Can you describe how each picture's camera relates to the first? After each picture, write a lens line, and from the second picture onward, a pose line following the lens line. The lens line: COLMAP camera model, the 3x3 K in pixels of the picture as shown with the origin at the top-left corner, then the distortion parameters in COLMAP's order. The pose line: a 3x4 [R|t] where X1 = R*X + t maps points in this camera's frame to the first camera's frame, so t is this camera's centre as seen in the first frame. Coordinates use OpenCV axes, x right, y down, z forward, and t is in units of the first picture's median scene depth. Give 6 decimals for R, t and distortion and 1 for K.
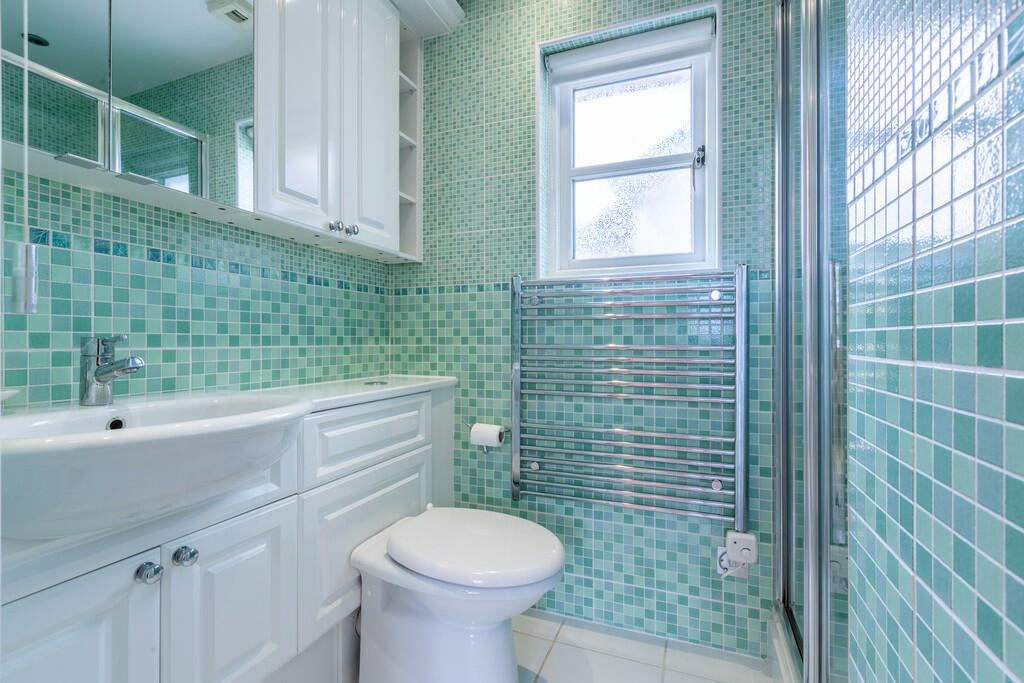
lens RADIAL K [[459.2, 0, 509.1], [0, 459.2, 337.4], [0, 0, 1]] dist [-0.003101, 0.000302]
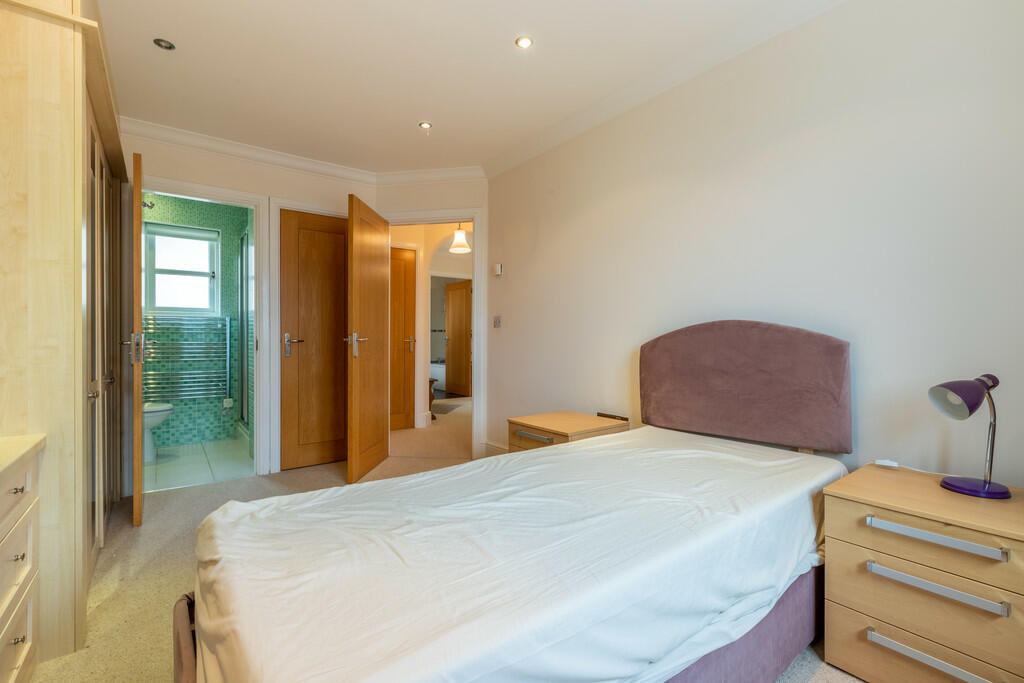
lens RADIAL K [[459.2, 0, 507.0], [0, 459.2, 337.7], [0, 0, 1]] dist [-0.003101, 0.000302]
pose [[0.494105, 0.003242, 0.869396, -1.265698], [-0.003942, 0.999991, -0.001489, -0.011284], [-0.869393, -0.002691, 0.494113, -2.186356]]
